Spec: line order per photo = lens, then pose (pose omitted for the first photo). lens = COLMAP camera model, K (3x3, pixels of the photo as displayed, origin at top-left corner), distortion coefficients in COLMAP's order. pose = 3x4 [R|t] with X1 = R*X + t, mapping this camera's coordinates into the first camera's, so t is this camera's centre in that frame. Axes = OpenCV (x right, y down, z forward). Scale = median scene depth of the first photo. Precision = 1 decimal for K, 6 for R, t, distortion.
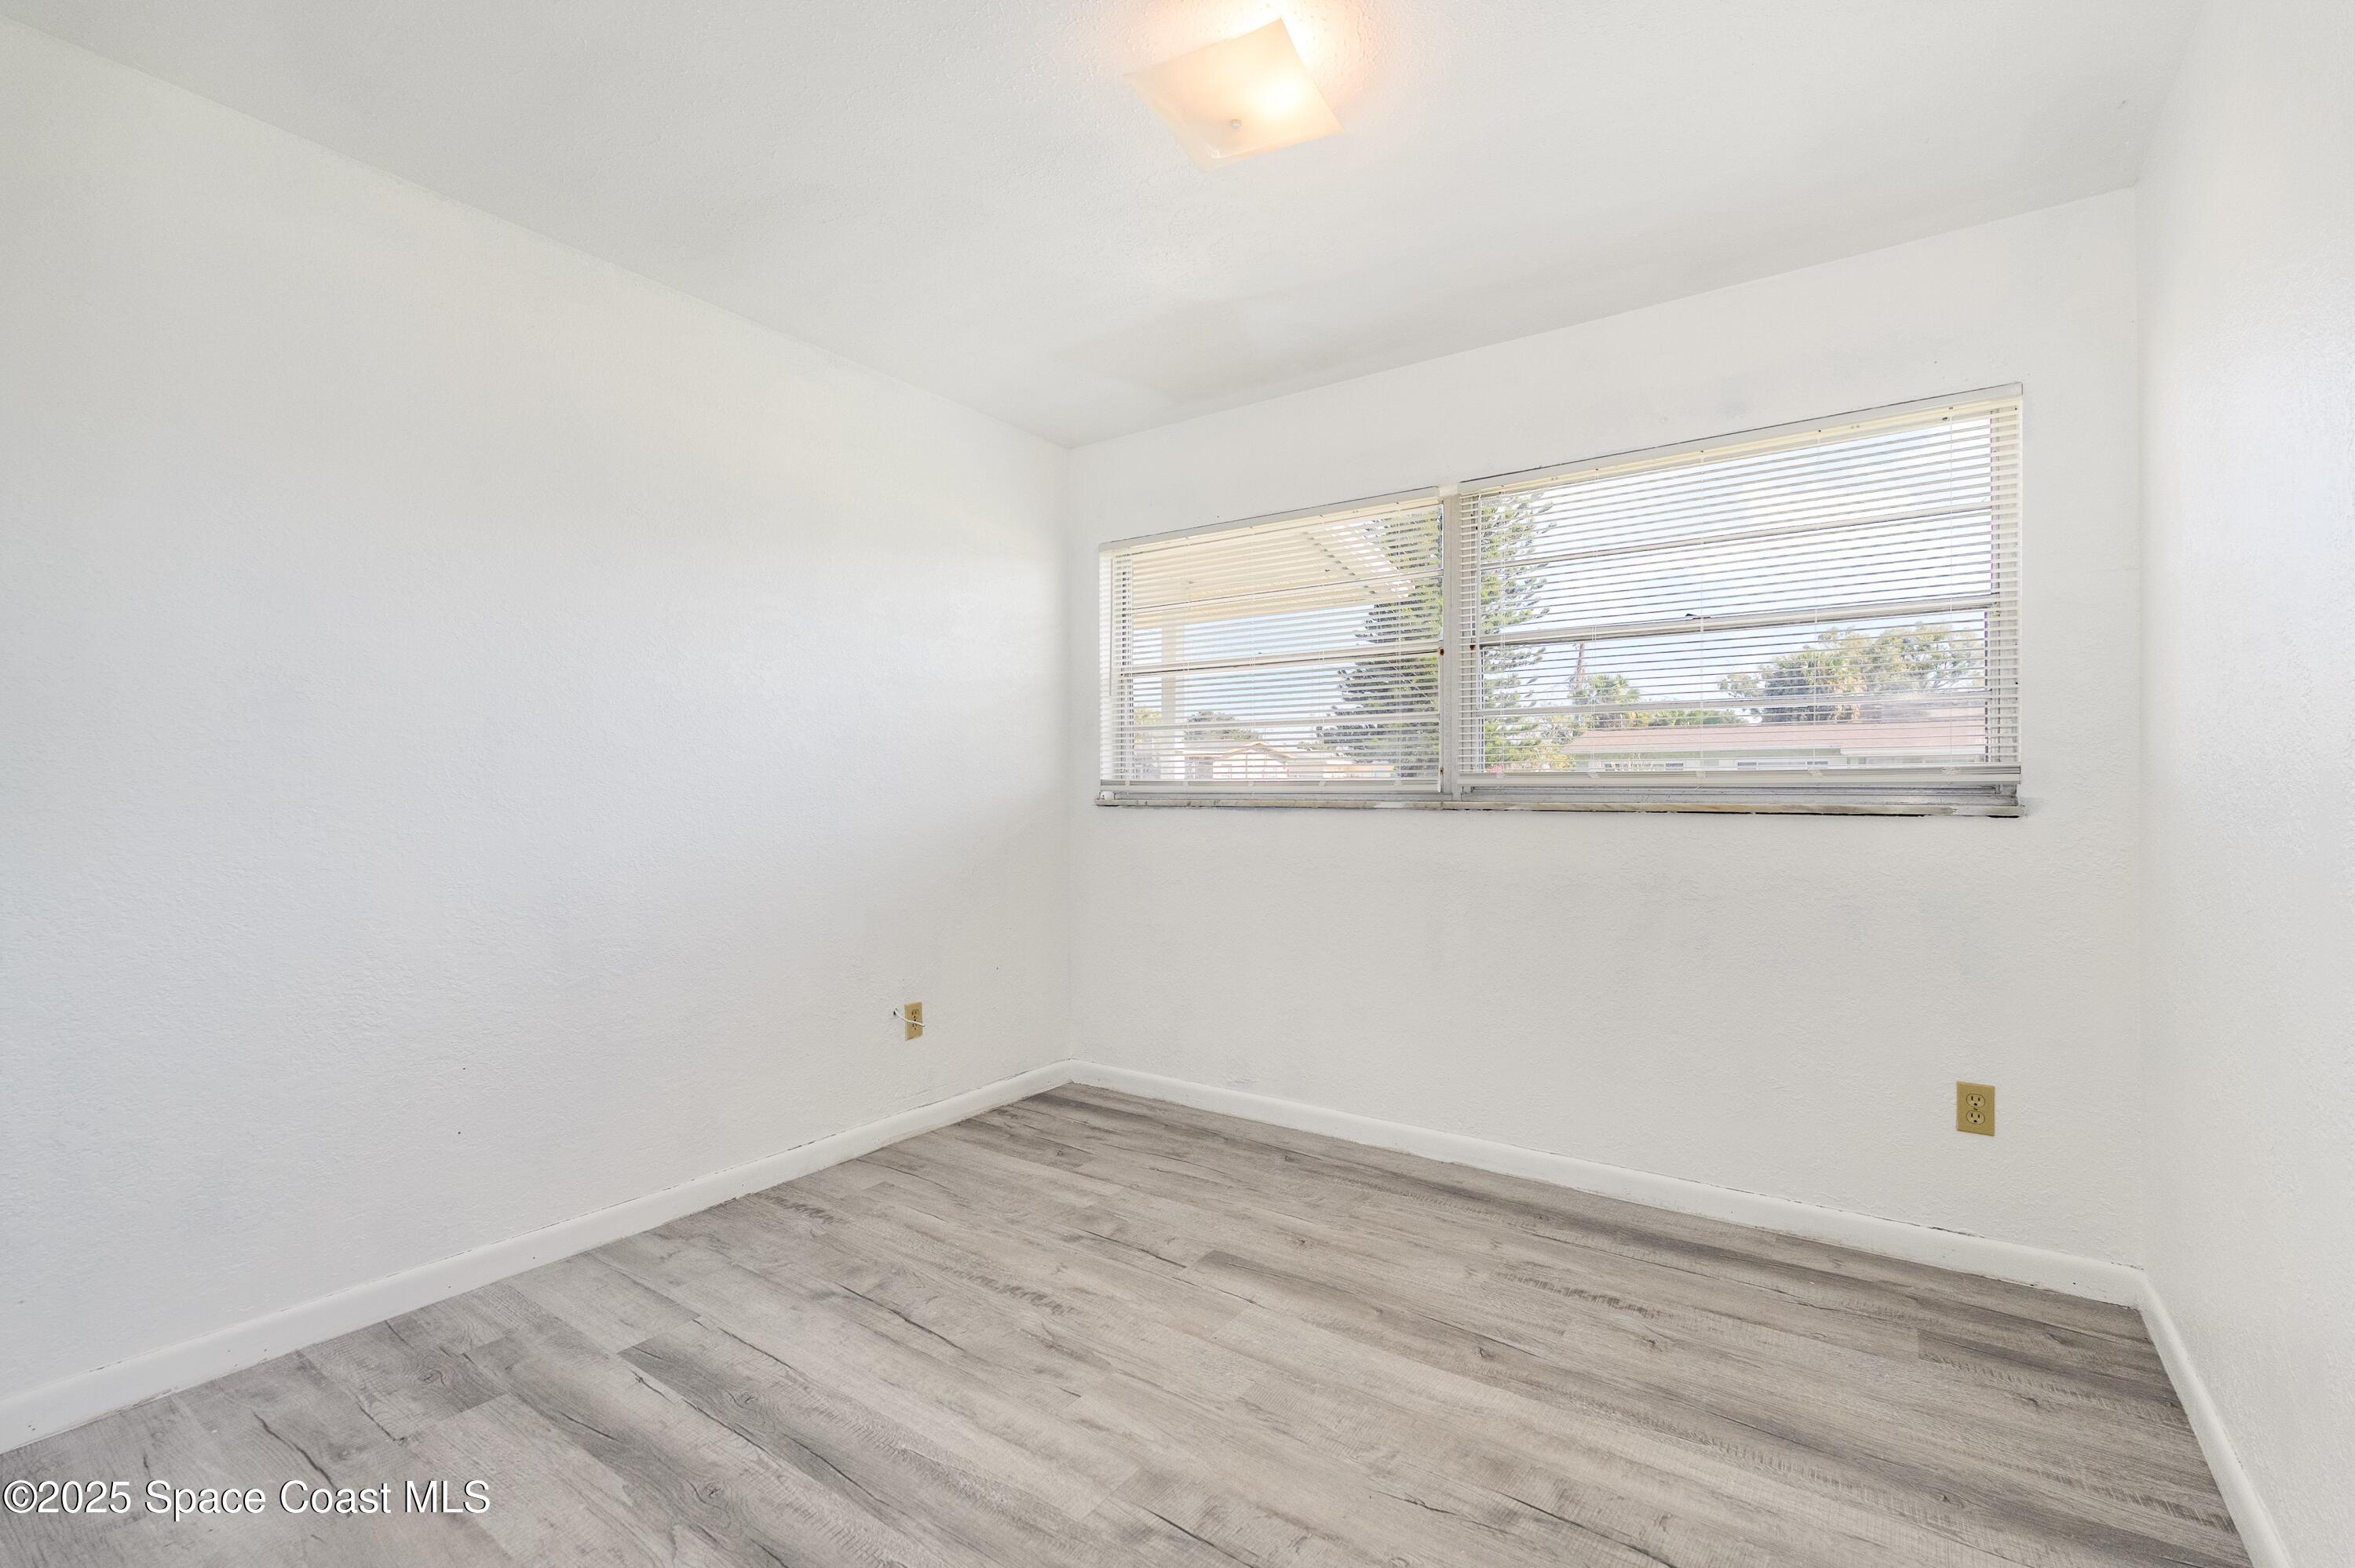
lens RADIAL K [[1037.4, 0, 1177.5], [0, 1037.4, 789.8], [0, 0, 1]] dist [-0.002995, 0.000056]
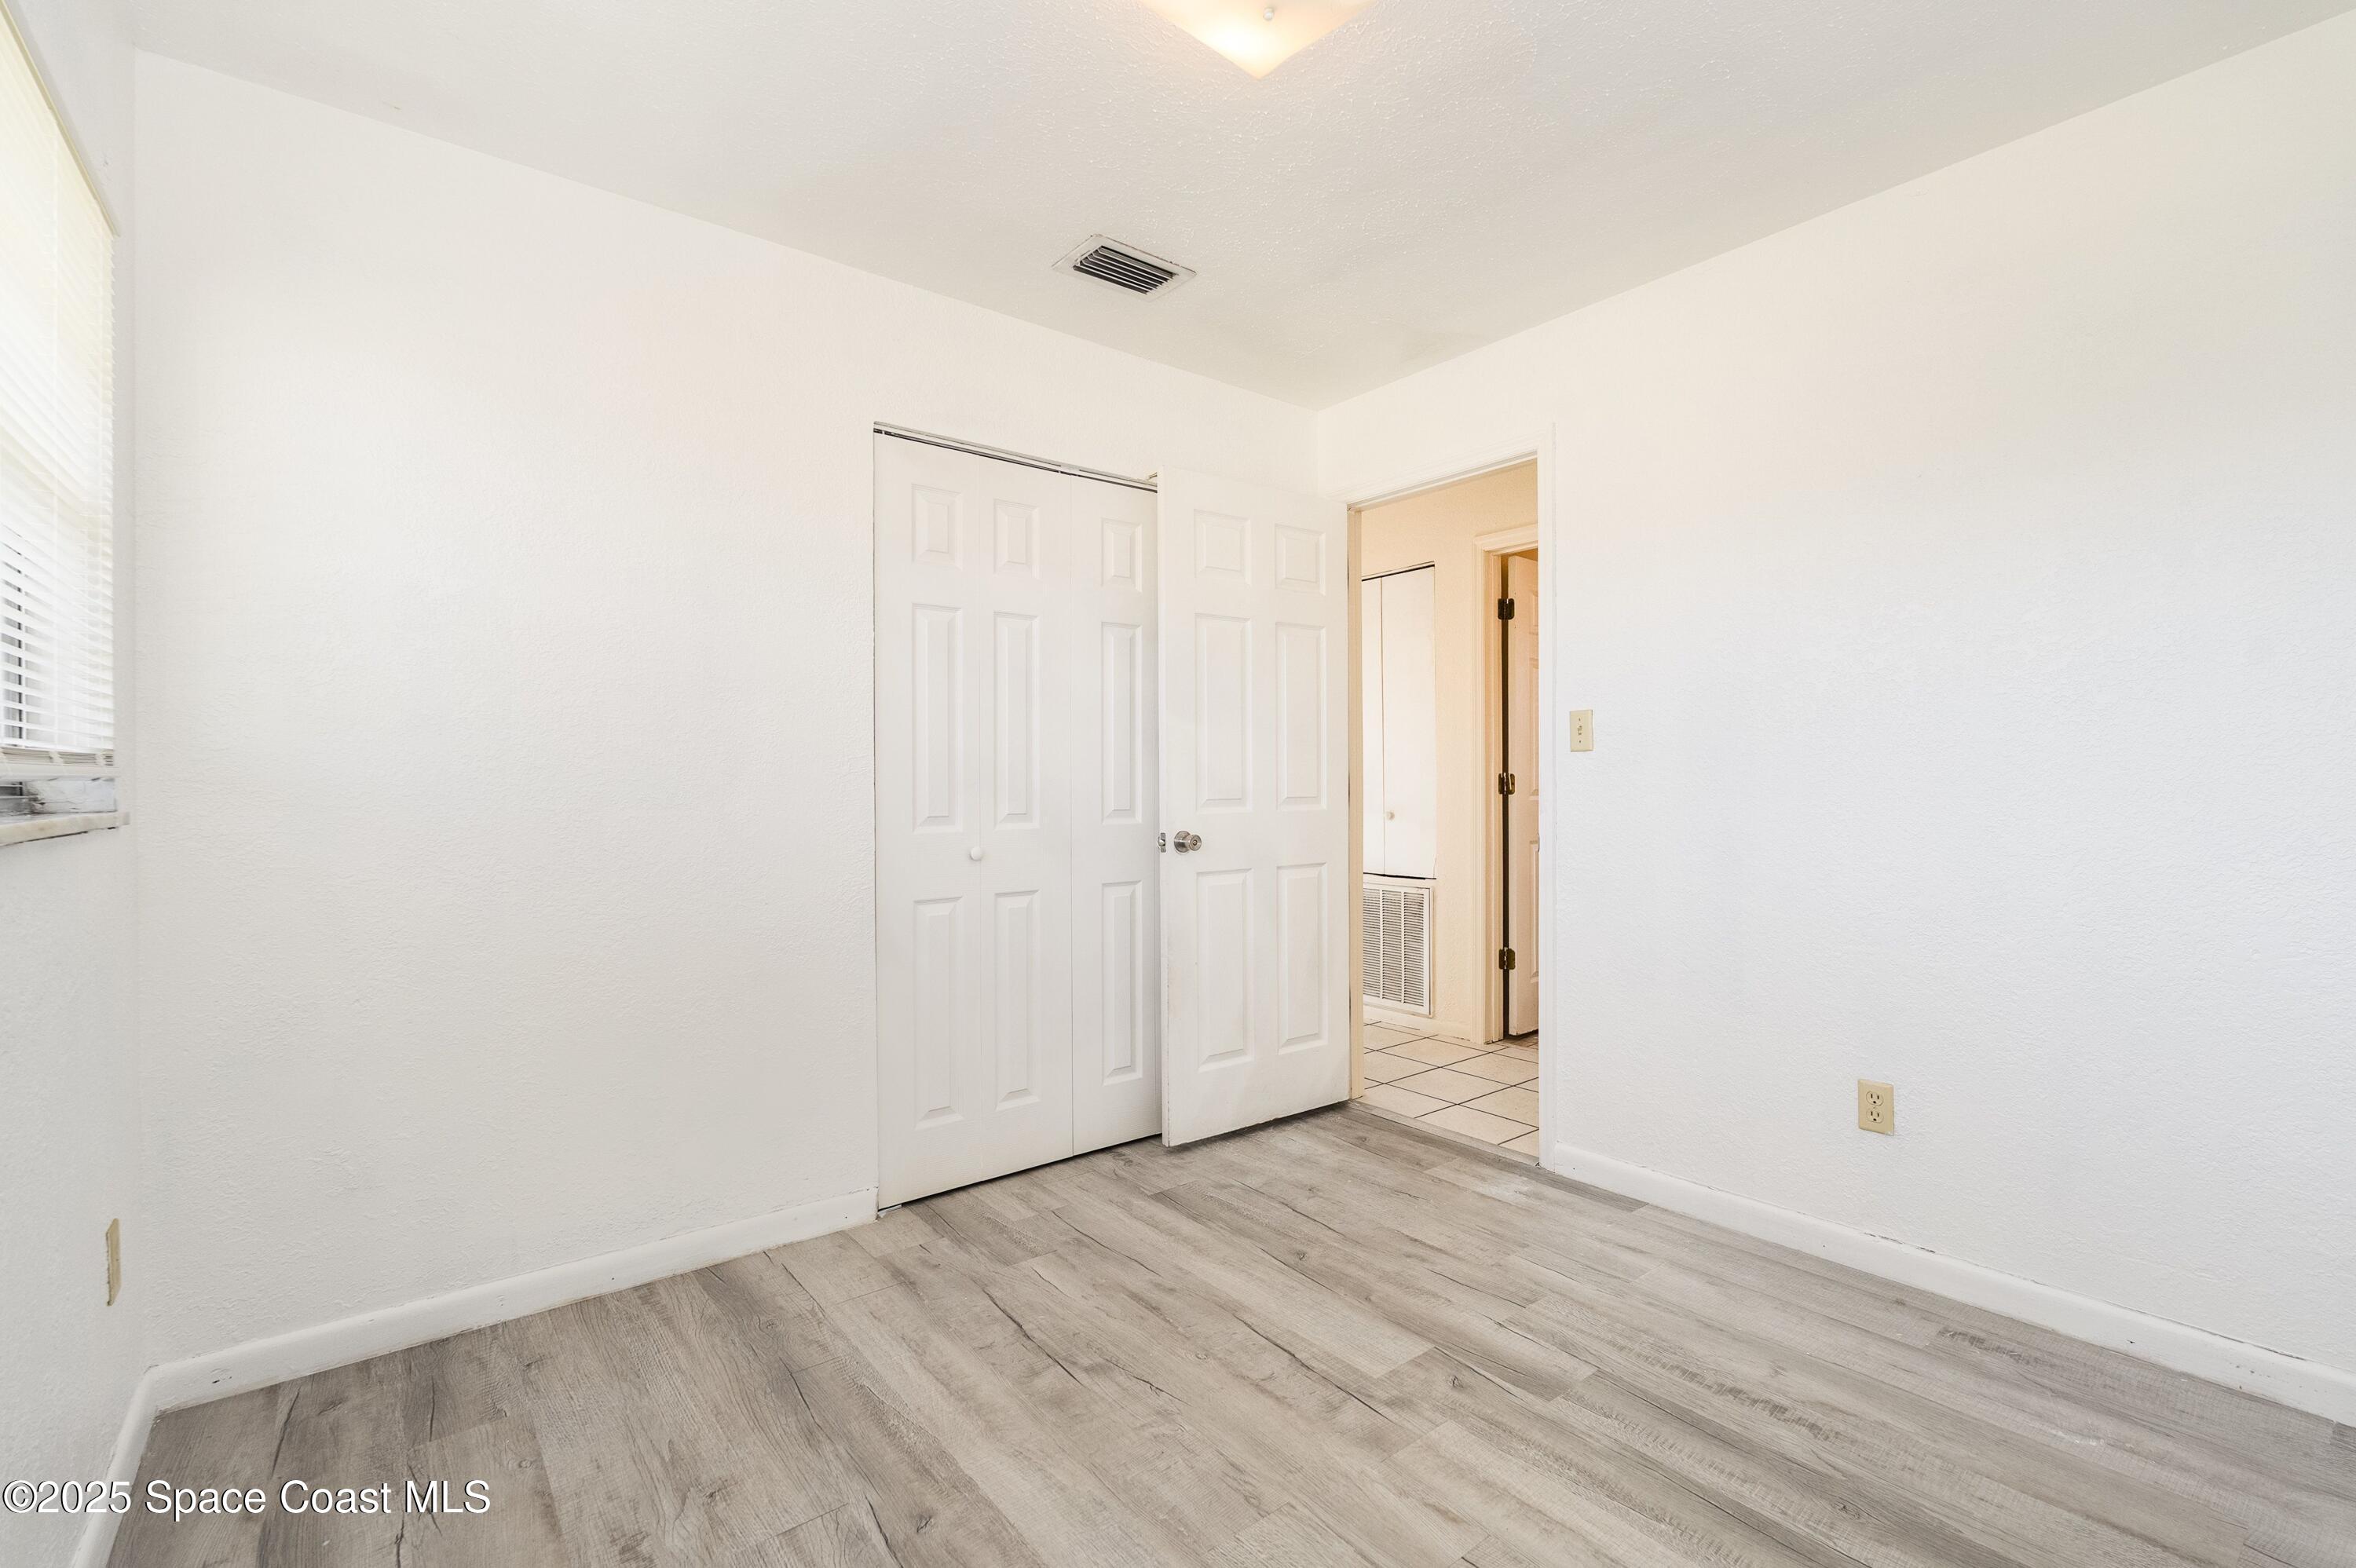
lens RADIAL K [[1037.8, 0, 1174.9], [0, 1037.8, 775.0], [0, 0, 1]] dist [-0.002995, 0.000056]
pose [[-0.957551, 0.007333, 0.288171, -0.125434], [0.006268, 0.999970, -0.004619, -0.004601], [-0.288196, -0.002617, -0.957568, 1.968299]]
